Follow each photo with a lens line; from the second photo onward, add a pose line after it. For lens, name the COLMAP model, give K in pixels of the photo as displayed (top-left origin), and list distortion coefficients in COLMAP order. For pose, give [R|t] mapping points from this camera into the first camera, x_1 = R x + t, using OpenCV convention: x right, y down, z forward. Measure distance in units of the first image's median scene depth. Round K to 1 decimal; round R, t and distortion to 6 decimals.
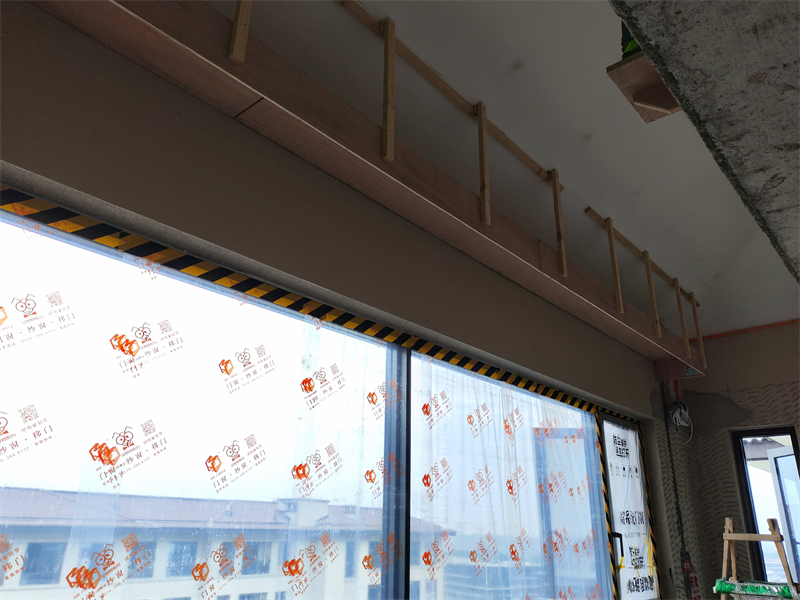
lens RADIAL K [[605.0, 0, 400.0], [0, 605.0, 300.0], [0, 0, 1]] dist [-0.000459, -0.002217]
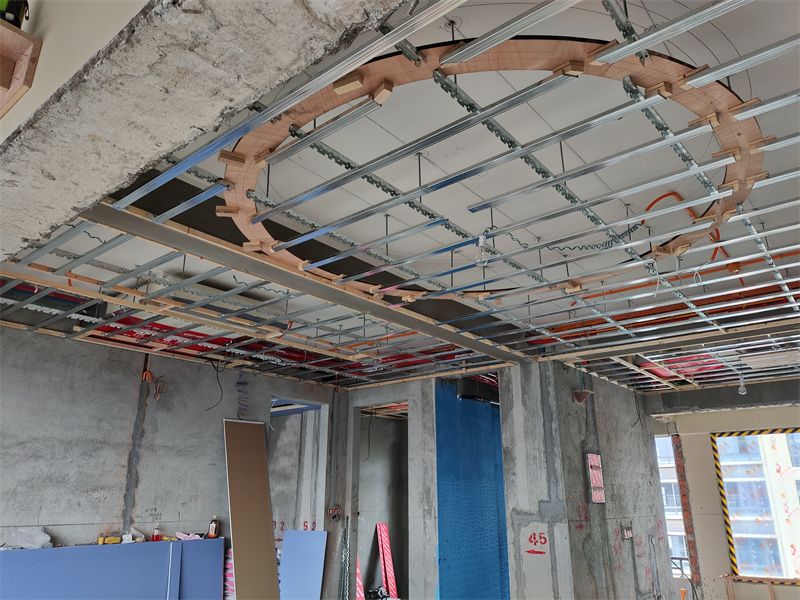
lens RADIAL K [[589.5, 0, 398.4], [0, 589.5, 287.8], [0, 0, 1]] dist [0.000873, -0.010754]
pose [[-0.022062, 0.321029, 0.946812, -0.115791], [-0.352397, 0.883763, -0.307863, 0.019158], [-0.935591, -0.340446, 0.093633, 0.028565]]
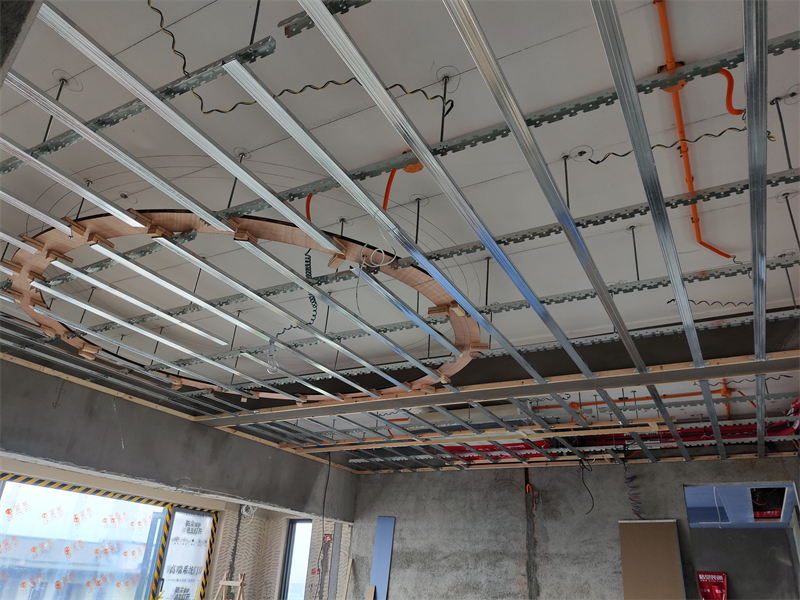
lens RADIAL K [[589.5, 0, 398.4], [0, 589.5, 287.8], [0, 0, 1]] dist [0.000873, -0.010754]
pose [[0.977900, 0.124065, 0.168284, 0.499938], [-0.106823, 0.988402, -0.107936, -0.271816], [-0.179724, 0.087574, 0.979811, -0.701194]]
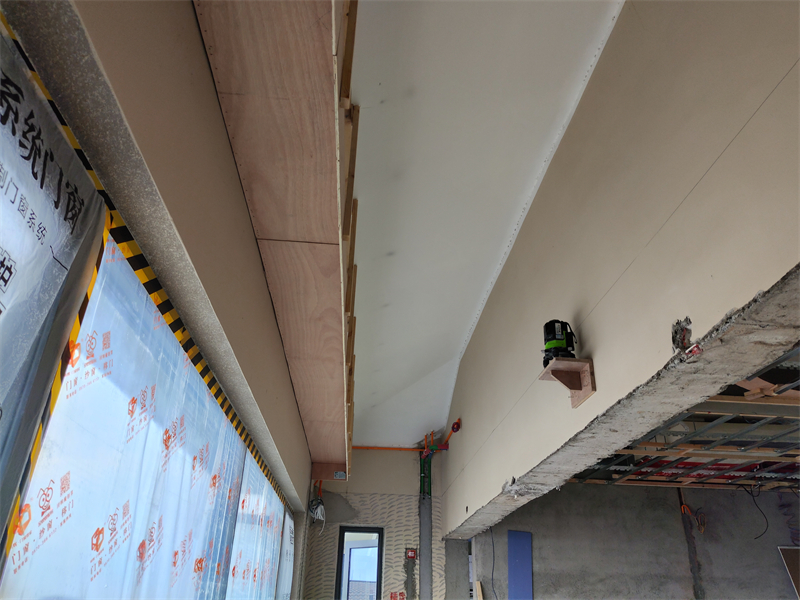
lens RADIAL K [[589.5, 0, 398.4], [0, 589.5, 287.8], [0, 0, 1]] dist [0.000873, -0.010754]
pose [[0.711375, 0.342705, 0.613594, -0.306333], [-0.269434, 0.939334, -0.212268, -0.022156], [-0.649115, -0.014321, 0.760555, -0.005712]]
